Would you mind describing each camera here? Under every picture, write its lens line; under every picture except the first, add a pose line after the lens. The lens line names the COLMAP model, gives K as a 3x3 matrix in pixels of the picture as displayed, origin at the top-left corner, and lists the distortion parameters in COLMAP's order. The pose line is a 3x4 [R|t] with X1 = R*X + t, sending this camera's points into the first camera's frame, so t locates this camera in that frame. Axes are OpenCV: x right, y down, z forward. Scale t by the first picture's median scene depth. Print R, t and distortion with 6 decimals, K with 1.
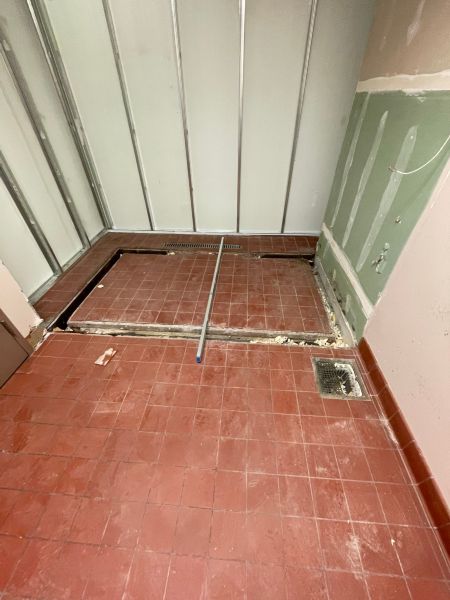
lens RADIAL K [[241.9, 0, 226.1], [0, 241.9, 299.4], [0, 0, 1]] dist [-0.000881, -0.000018]
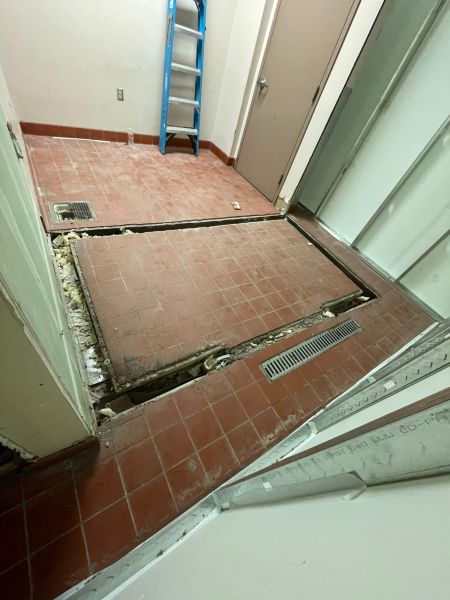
lens RADIAL K [[241.9, 0, 225.7], [0, 241.9, 300.2], [0, 0, 1]] dist [-0.000881, -0.000018]
pose [[-0.794785, 0.290806, -0.532680, 0.466627], [-0.540905, 0.058585, 0.839041, -0.814163], [0.275206, 0.954987, 0.110736, 1.119815]]
